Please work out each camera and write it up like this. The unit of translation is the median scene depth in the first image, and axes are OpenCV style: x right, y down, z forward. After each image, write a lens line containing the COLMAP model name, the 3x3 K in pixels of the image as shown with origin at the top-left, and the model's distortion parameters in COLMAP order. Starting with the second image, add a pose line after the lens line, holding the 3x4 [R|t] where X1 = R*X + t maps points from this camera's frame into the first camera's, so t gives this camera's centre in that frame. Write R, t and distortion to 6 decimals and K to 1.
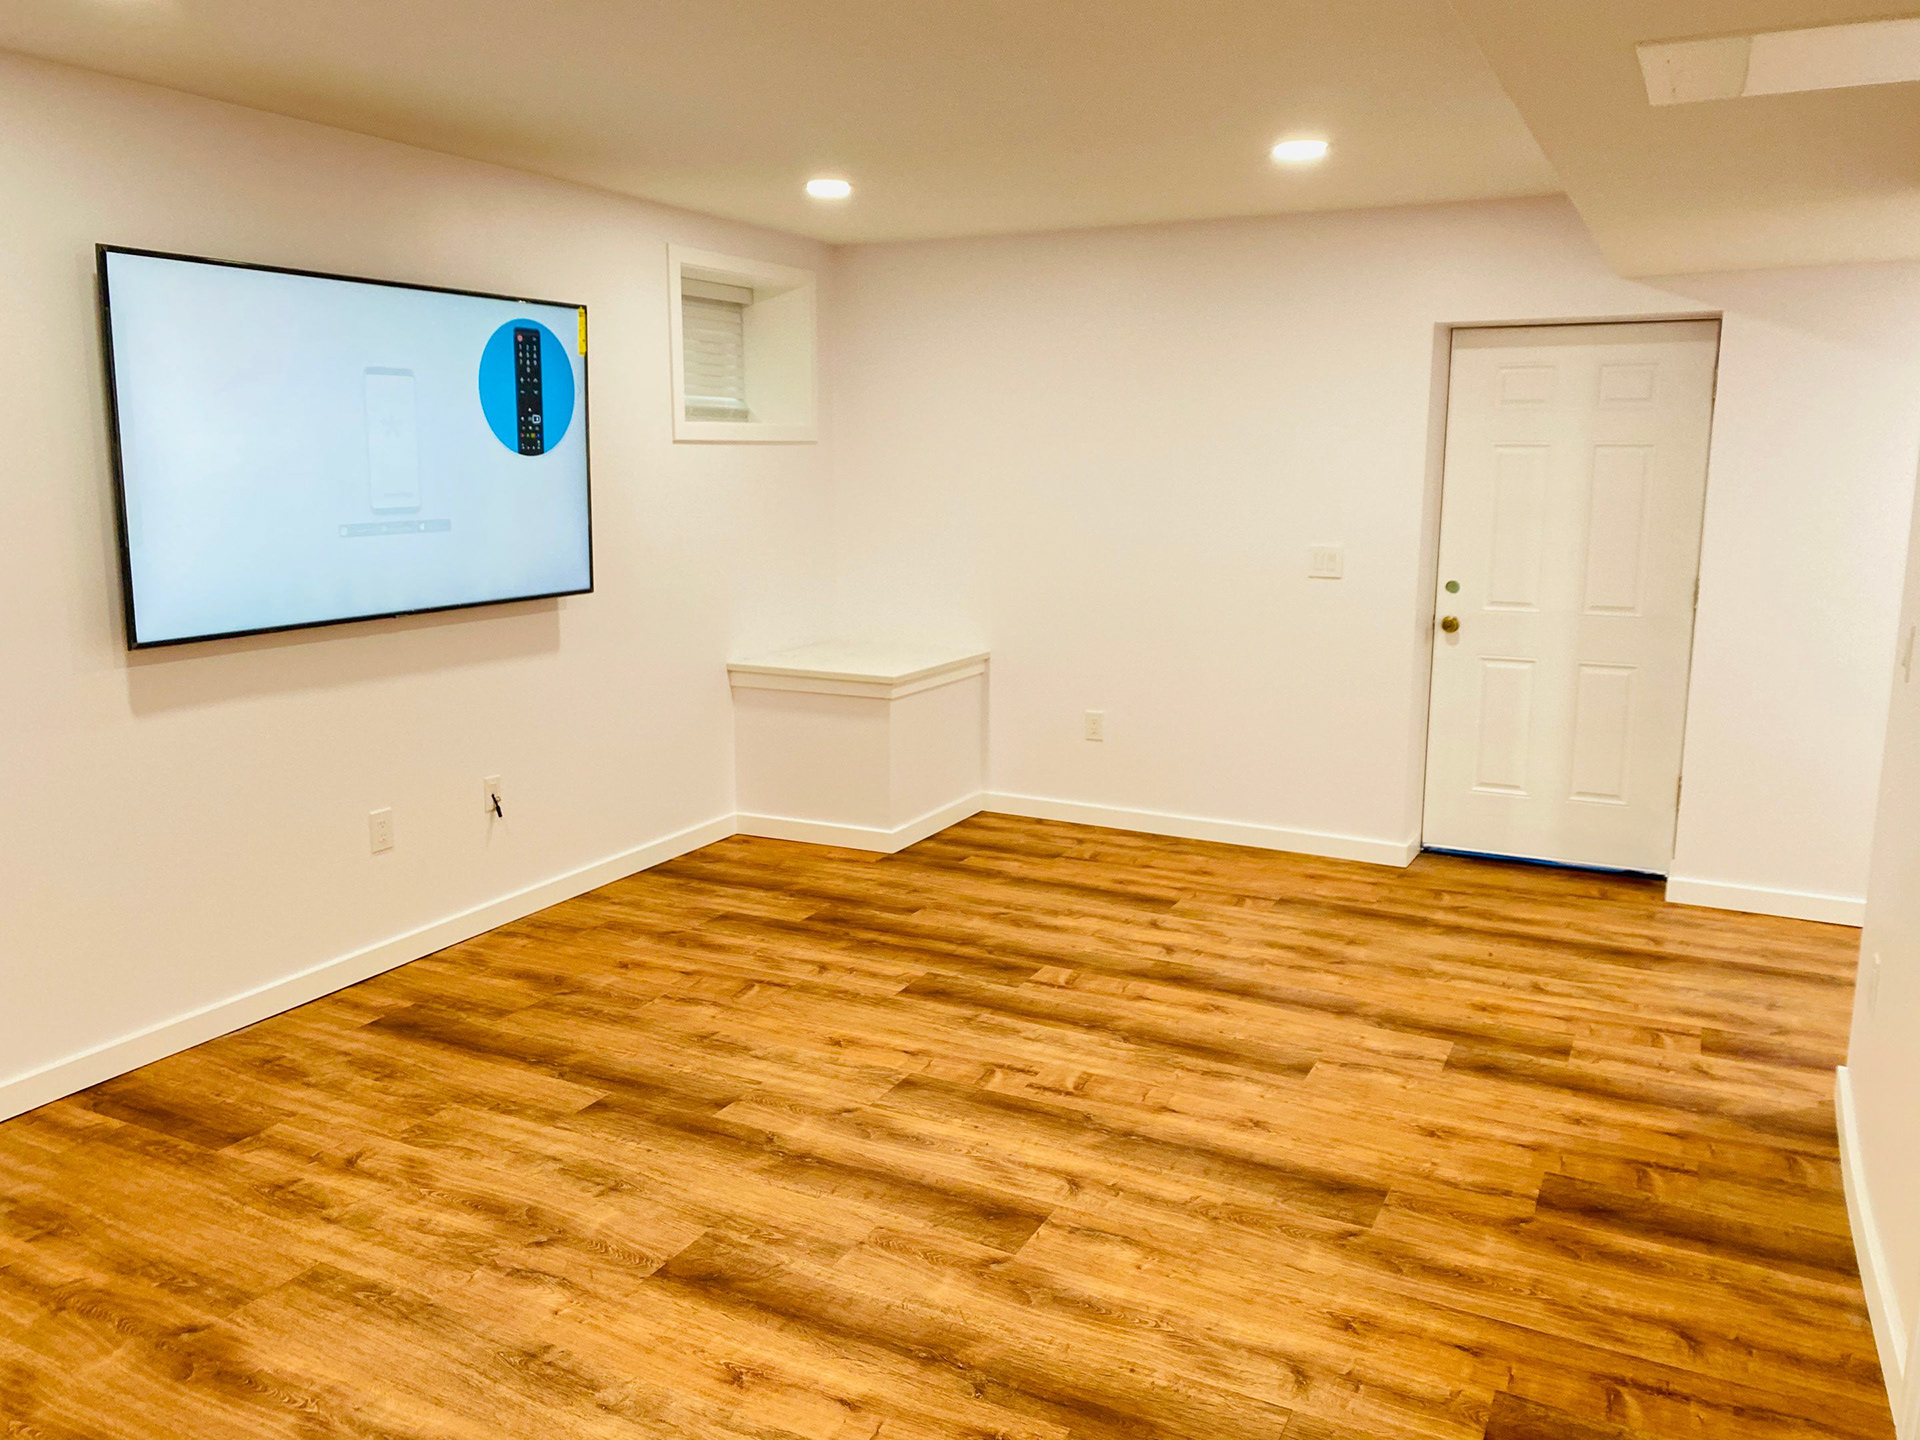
lens RADIAL K [[1479.0, 0, 956.3], [0, 1479.0, 694.7], [0, 0, 1]] dist [0.042125, -0.041215]
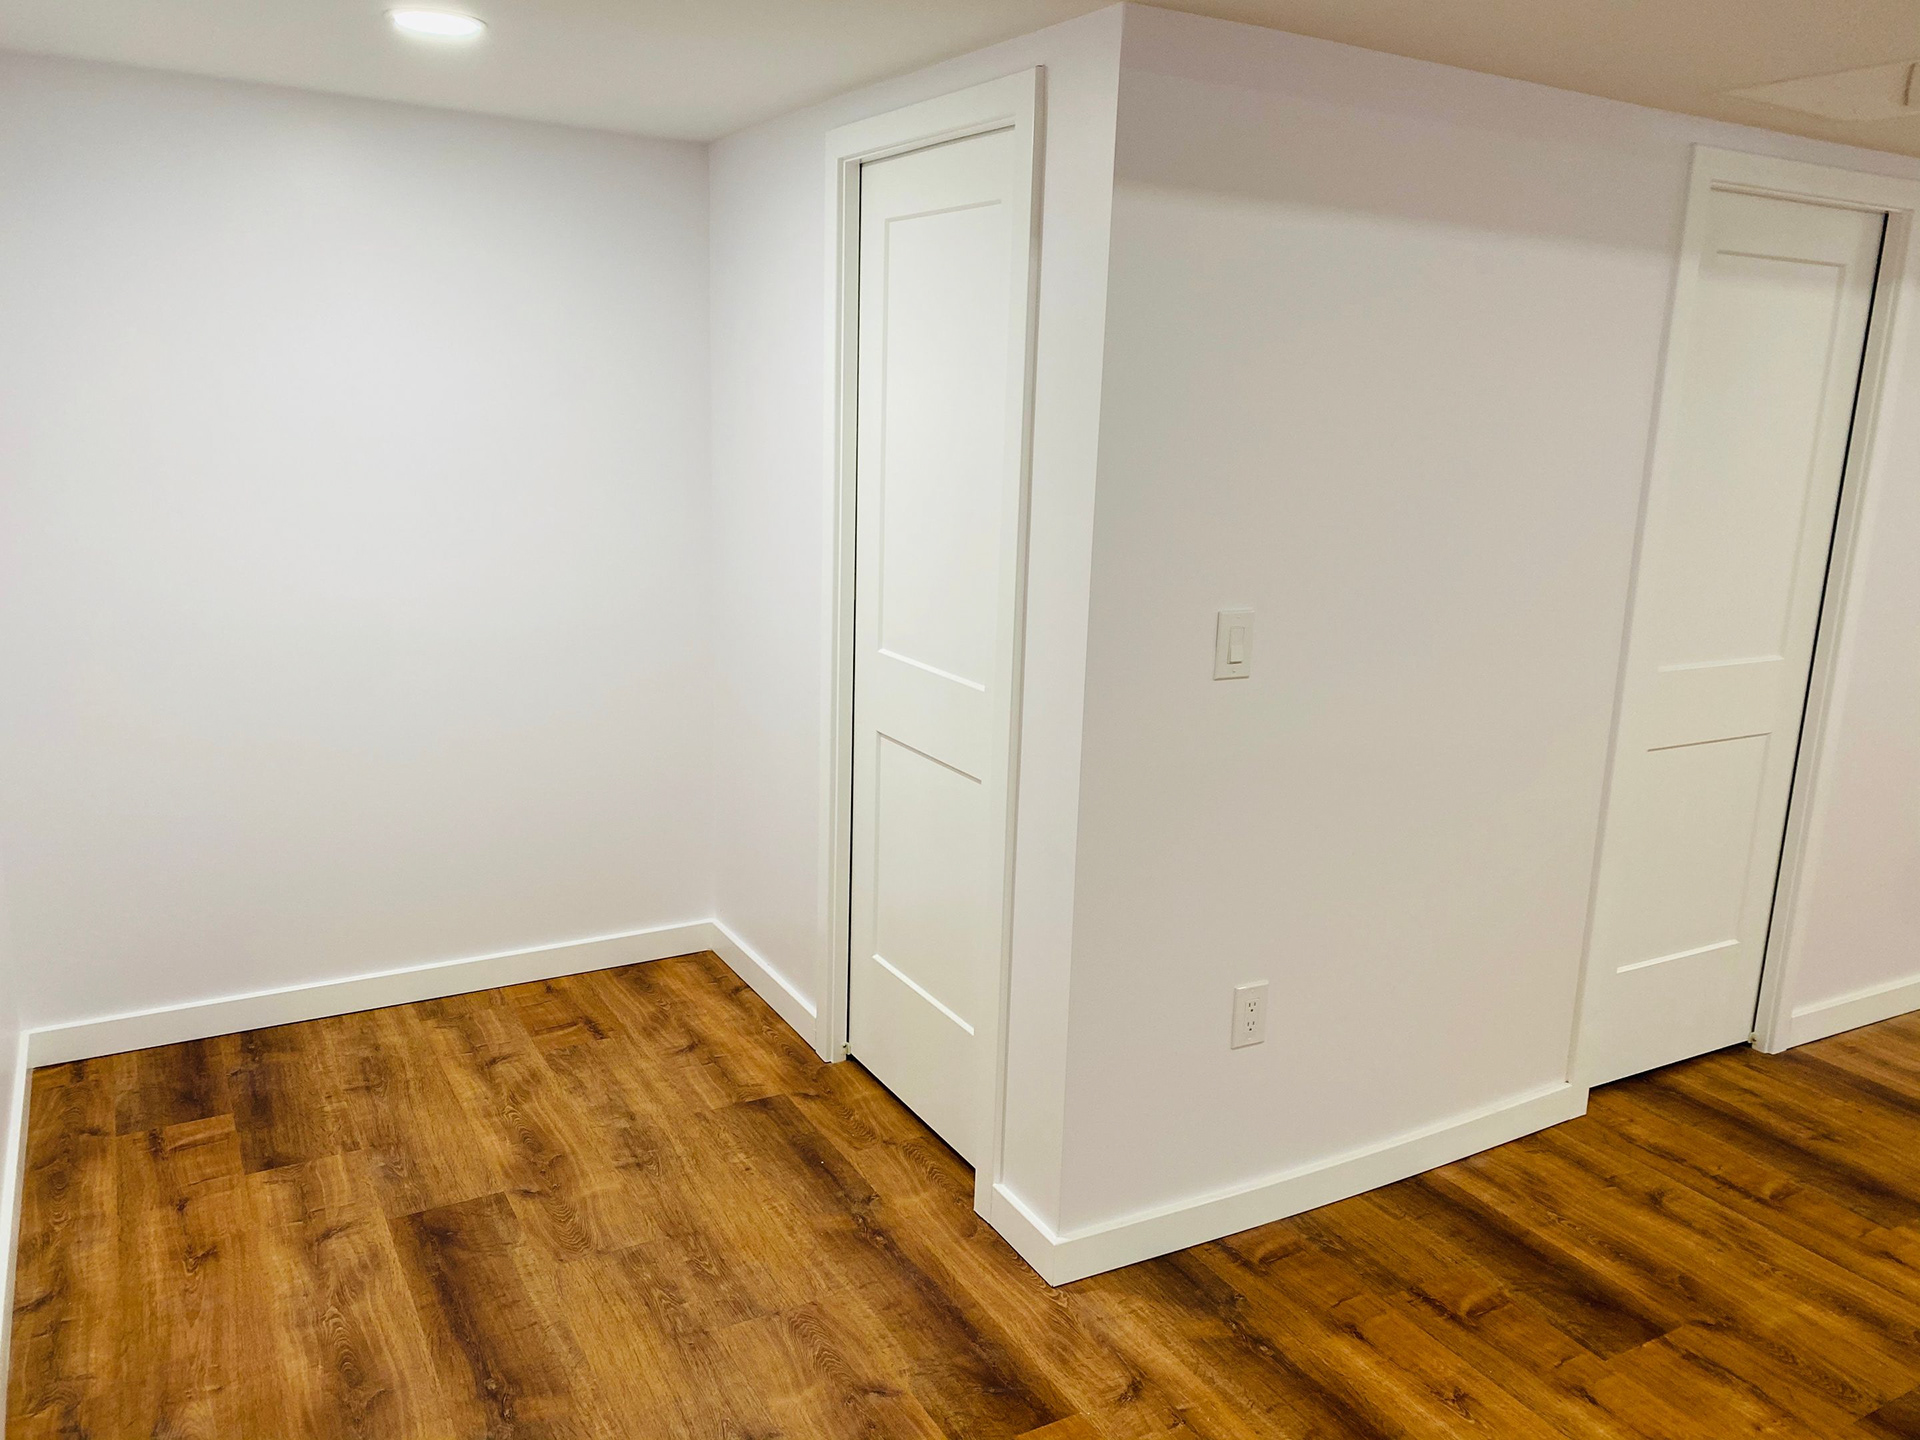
lens RADIAL K [[1479.0, 0, 978.2], [0, 1479.0, 711.3], [0, 0, 1]] dist [0.042125, -0.041215]
pose [[-0.838197, -0.153039, 0.523455, 0.281742], [0.050776, 0.933751, 0.354302, -0.250341], [-0.542999, 0.323554, -0.774897, 1.489928]]
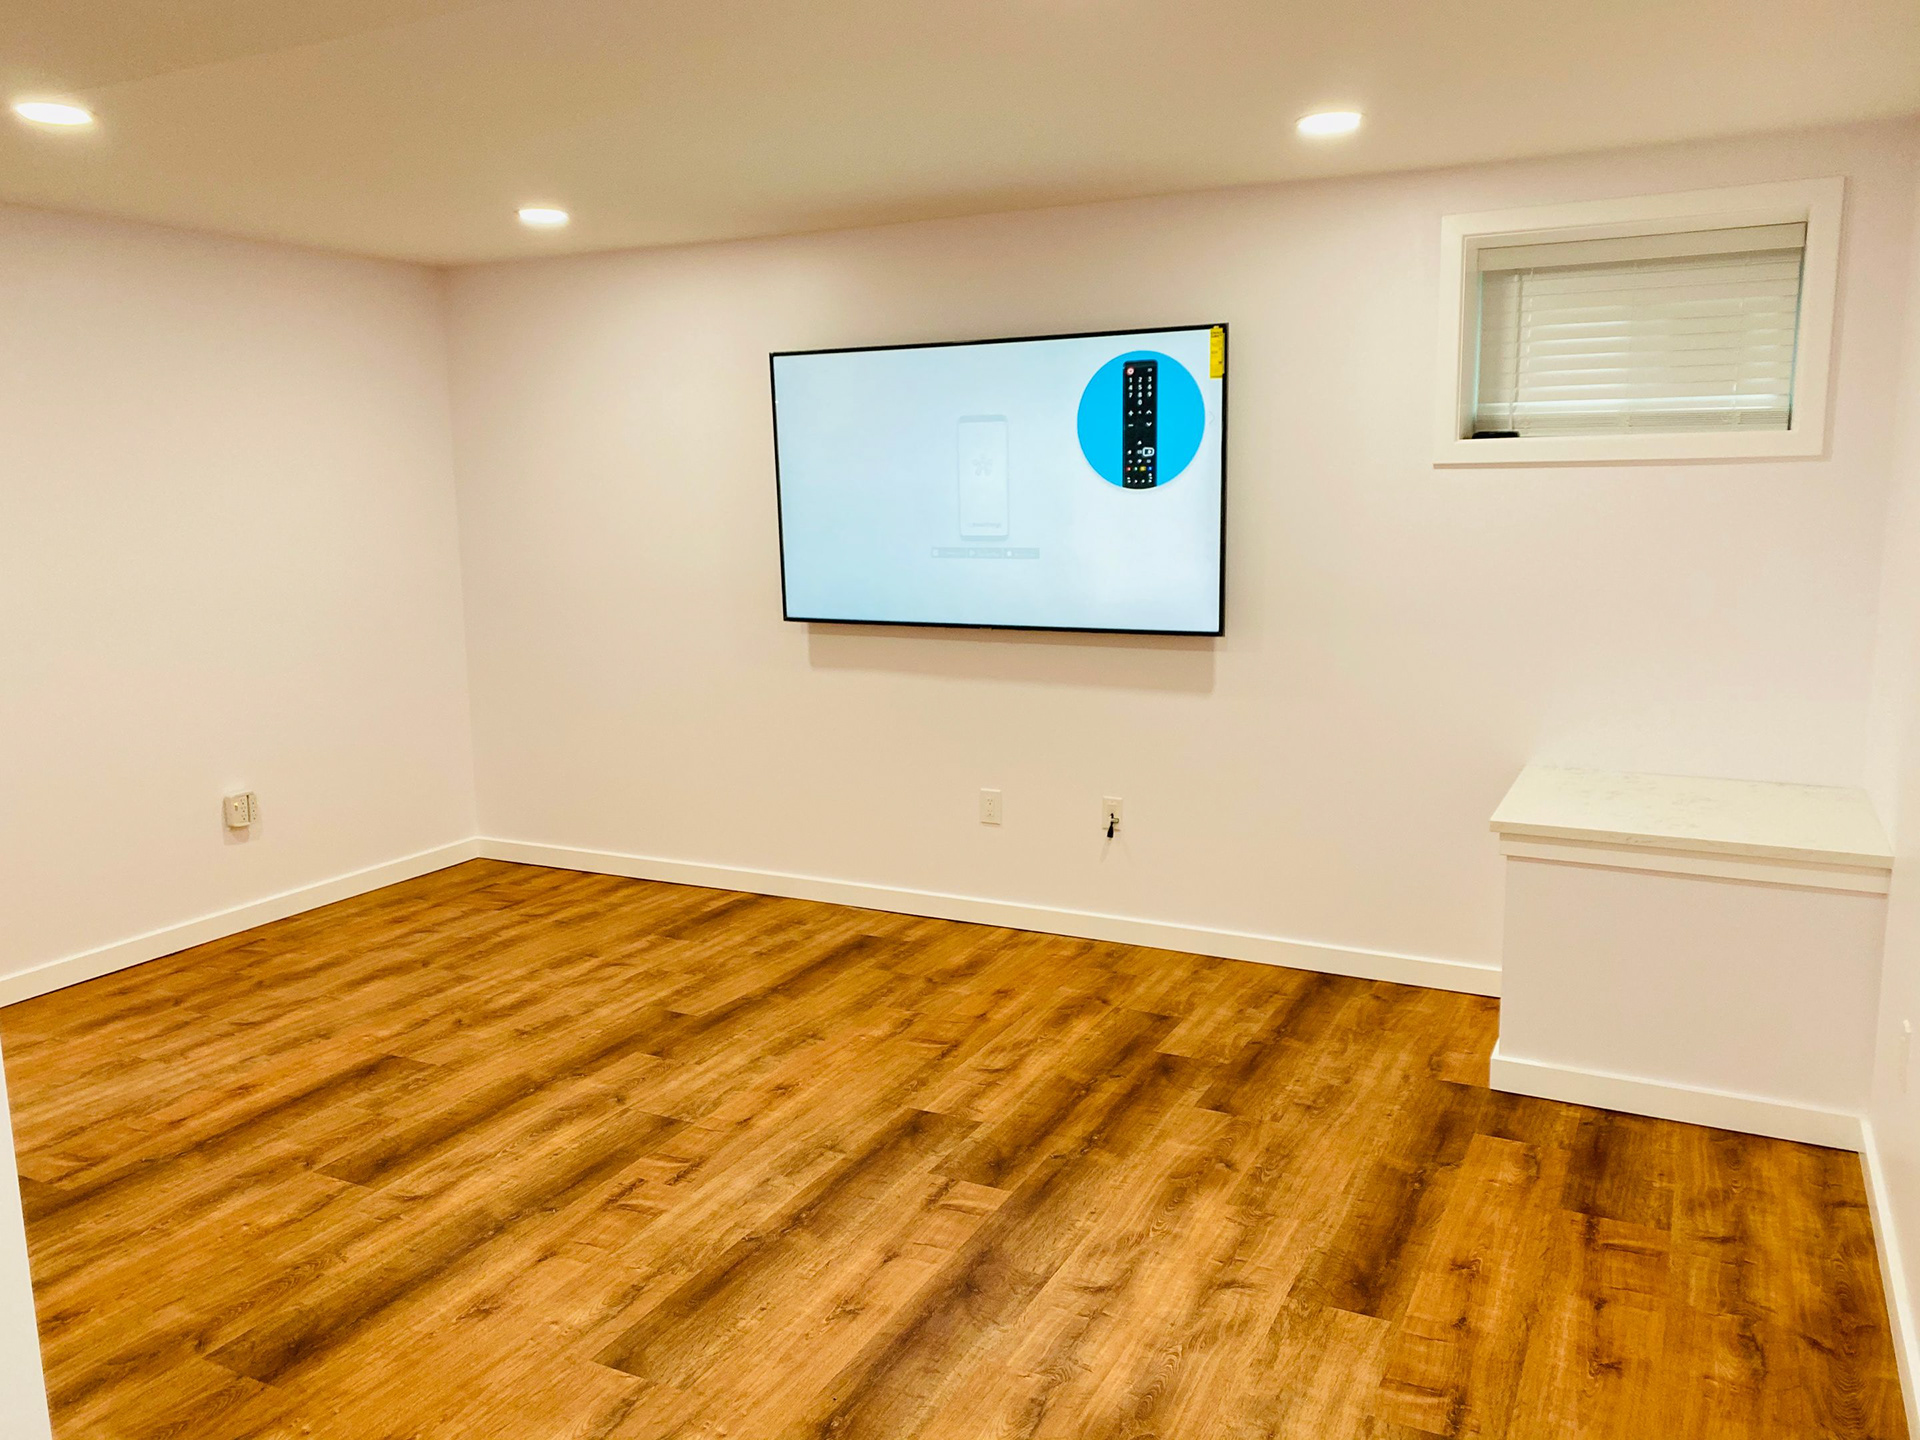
lens RADIAL K [[1479.0, 0, 949.7], [0, 1479.0, 699.7], [0, 0, 1]] dist [0.042125, -0.041215]
pose [[-0.007059, 0.141811, -0.989869, 0.919405], [-0.150817, 0.978419, 0.141246, -0.185392], [0.988536, 0.150286, 0.014481, 1.137912]]
